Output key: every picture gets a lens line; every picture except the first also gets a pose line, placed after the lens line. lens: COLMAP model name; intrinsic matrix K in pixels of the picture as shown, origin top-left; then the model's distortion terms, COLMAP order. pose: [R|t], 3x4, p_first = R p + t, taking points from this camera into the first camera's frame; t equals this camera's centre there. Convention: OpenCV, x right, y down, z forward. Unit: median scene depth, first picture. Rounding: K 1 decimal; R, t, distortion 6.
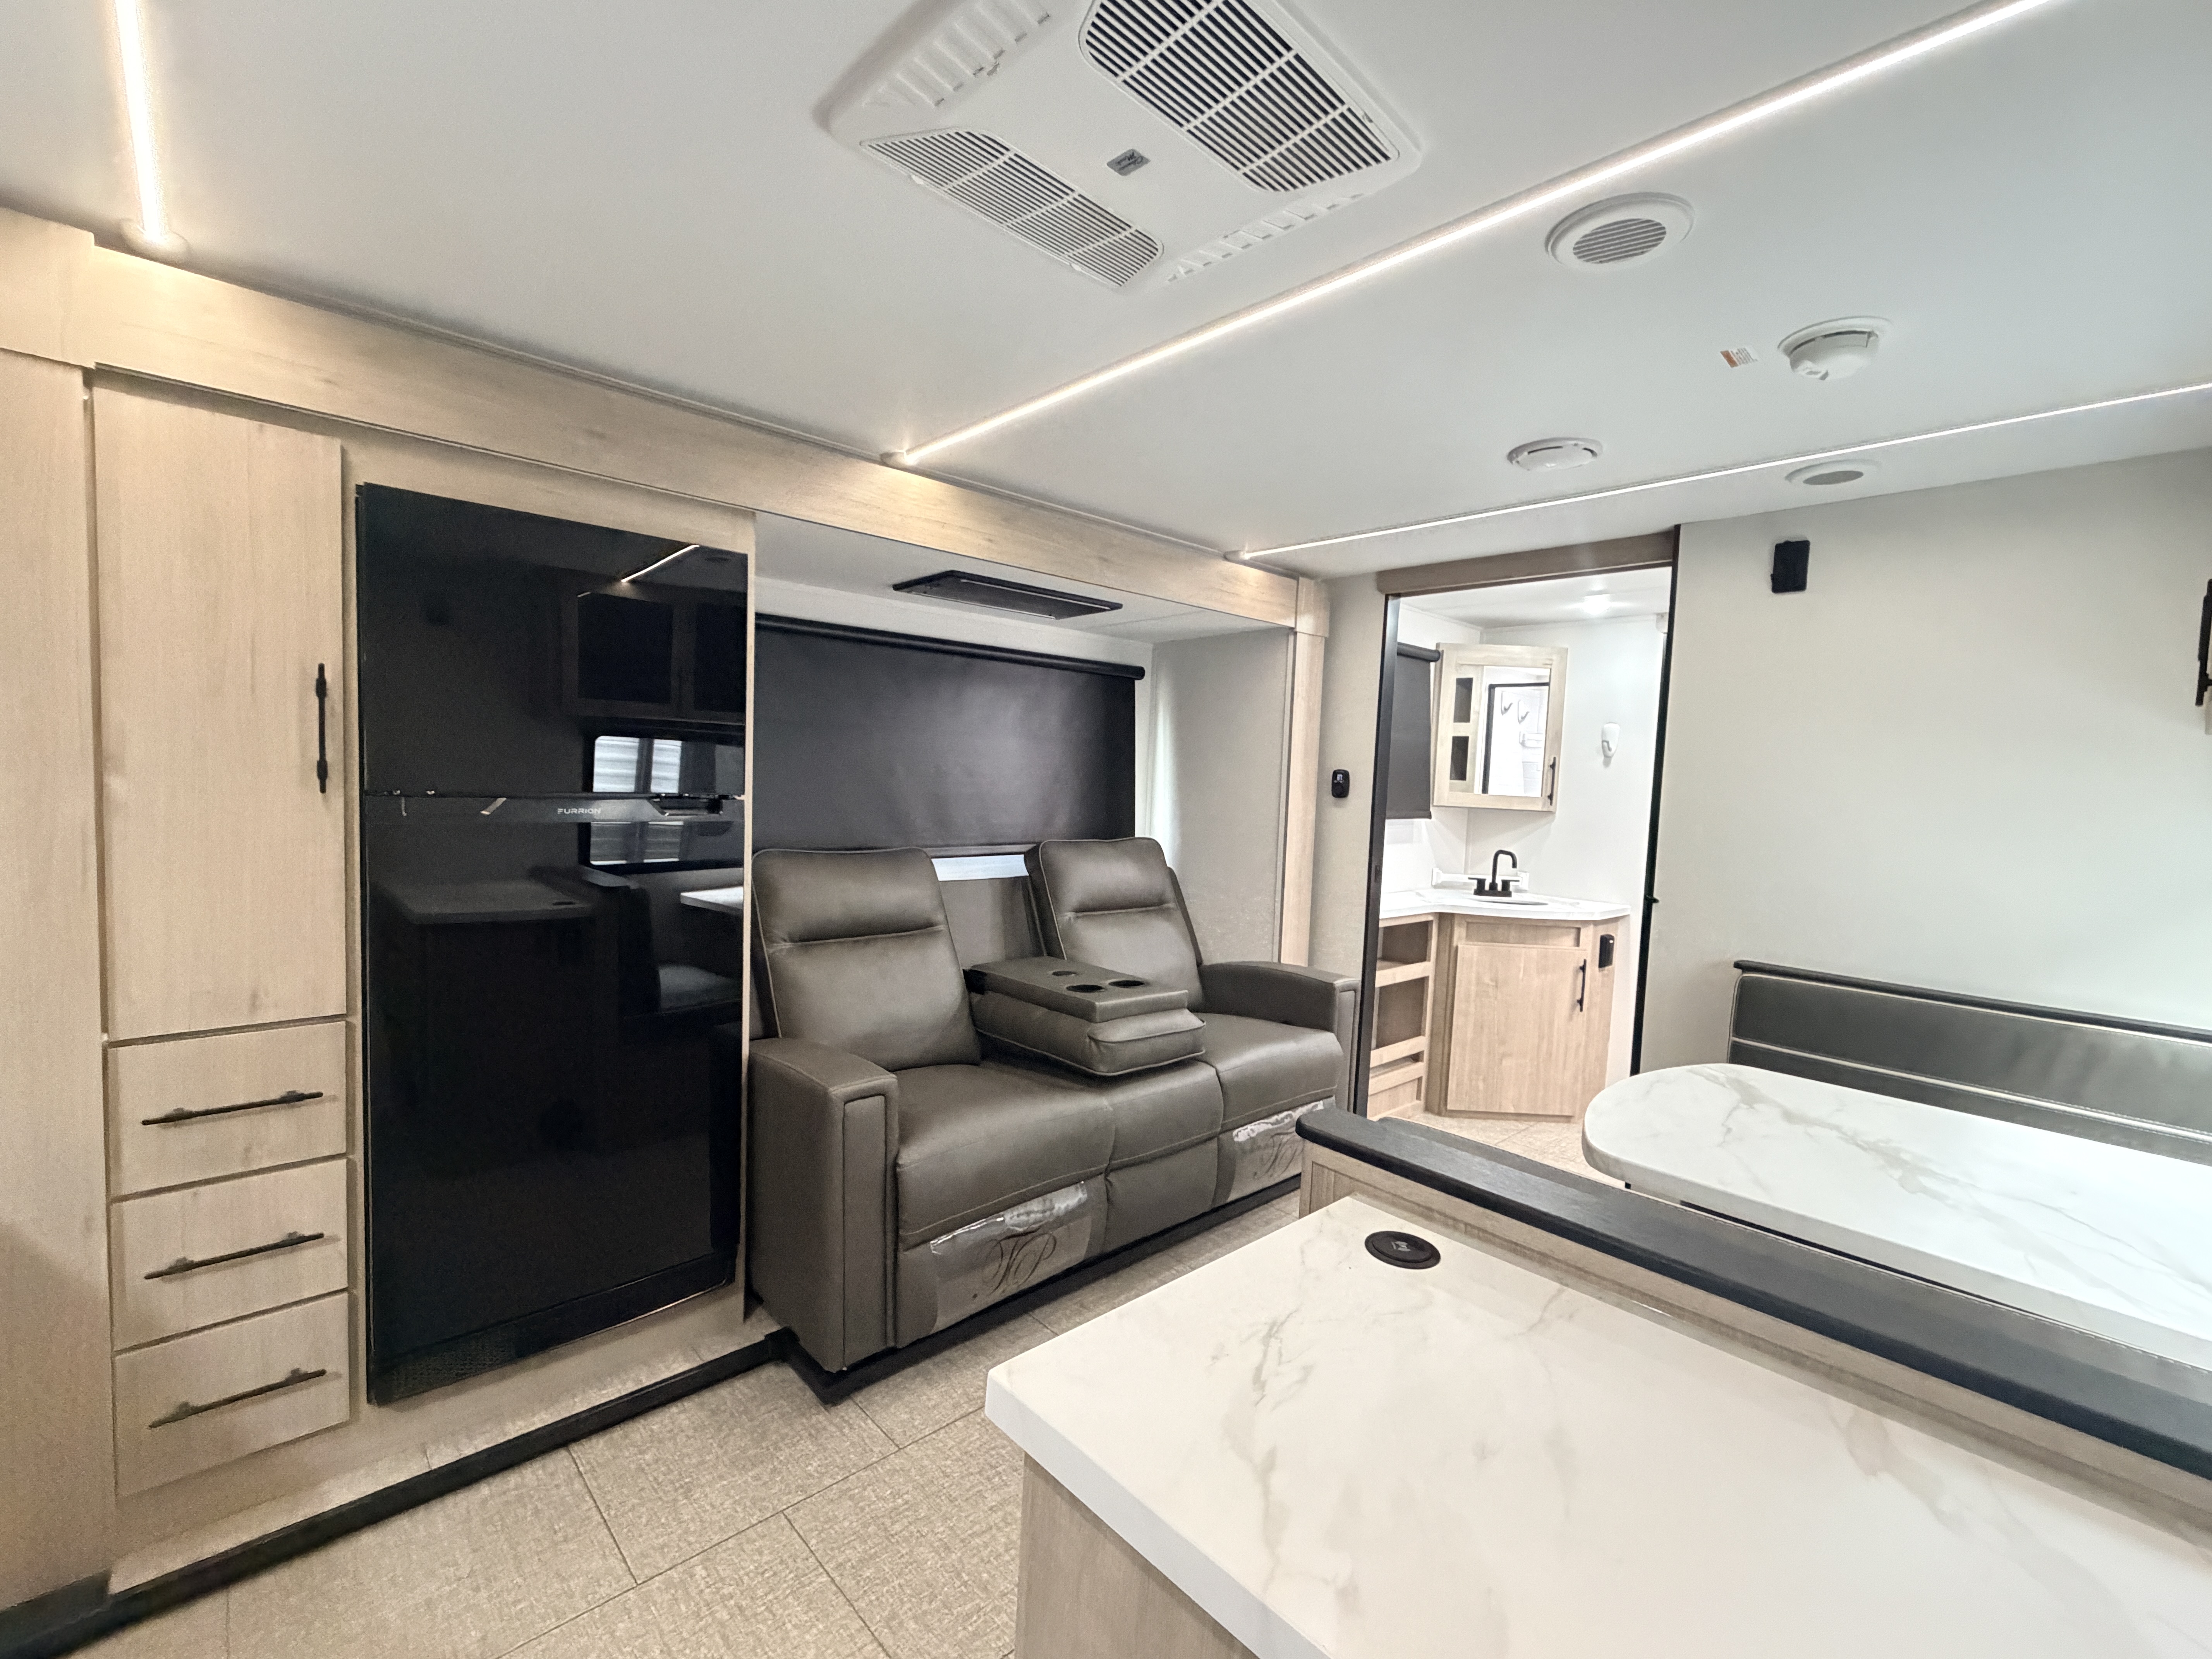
lens RADIAL K [[949.8, 0, 1115.9], [0, 949.8, 825.6], [0, 0, 1]] dist [0.000672, -0.000075]
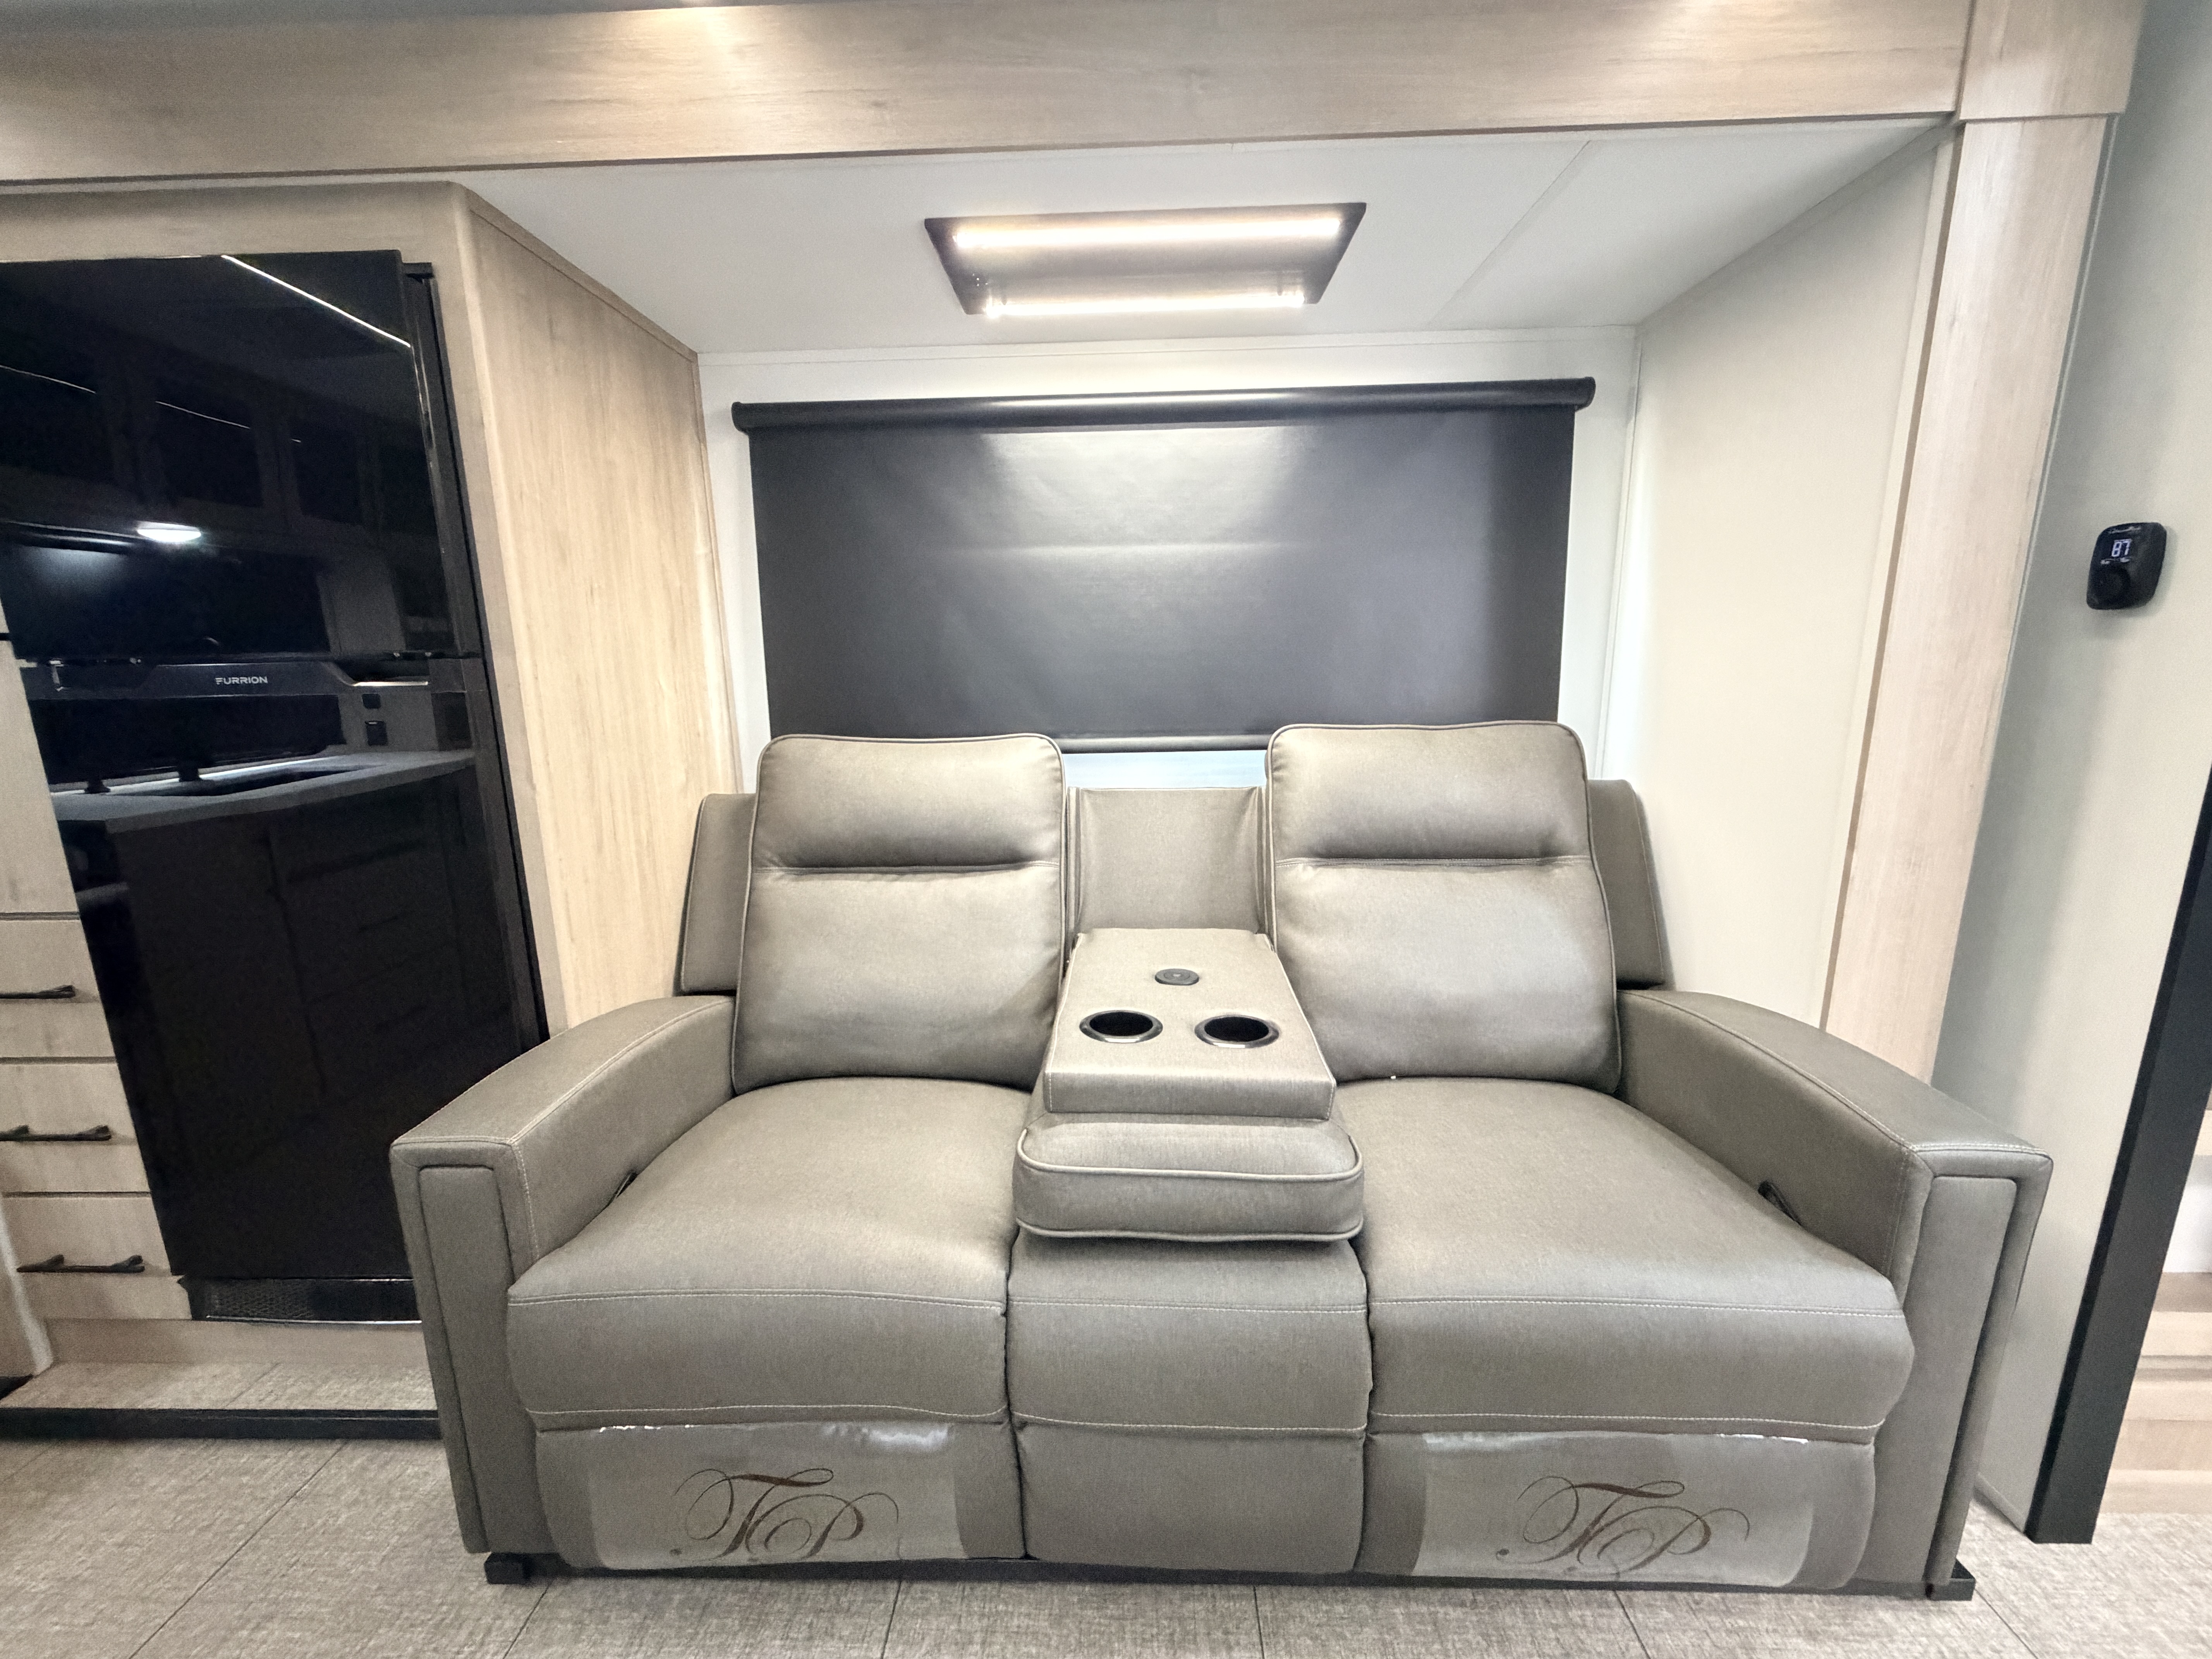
lens RADIAL K [[887.4, 0, 1101.5], [0, 887.4, 836.0], [0, 0, 1]] dist [-0.001523, -0.000052]
pose [[0.704631, 0.090950, -0.703722, 0.189502], [0.004434, 0.991168, 0.132539, 0.007541], [0.709561, -0.096511, 0.698004, 0.455629]]
